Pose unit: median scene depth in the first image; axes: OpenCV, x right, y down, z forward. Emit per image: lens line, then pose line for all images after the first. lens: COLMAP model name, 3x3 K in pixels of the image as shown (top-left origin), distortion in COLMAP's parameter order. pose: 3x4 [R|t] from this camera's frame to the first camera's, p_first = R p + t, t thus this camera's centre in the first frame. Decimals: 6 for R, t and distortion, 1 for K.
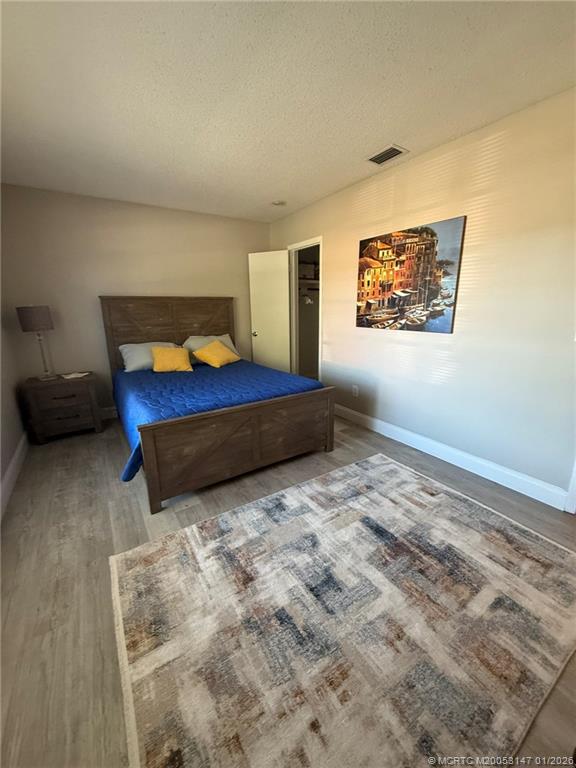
lens RADIAL K [[307.6, 0, 288.6], [0, 307.6, 382.6], [0, 0, 1]] dist [0.000178, -0.000016]
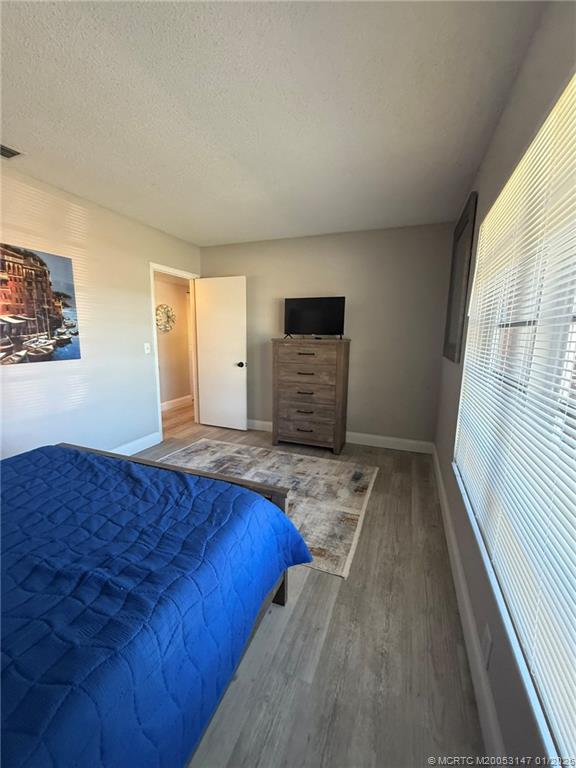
lens RADIAL K [[307.6, 0, 288.6], [0, 307.6, 382.6], [0, 0, 1]] dist [0.000178, -0.000016]
pose [[-0.578765, -0.127409, 0.805480, -0.809149], [0.195104, 0.937402, 0.288465, -0.247672], [-0.791811, 0.324106, -0.517678, 0.984113]]
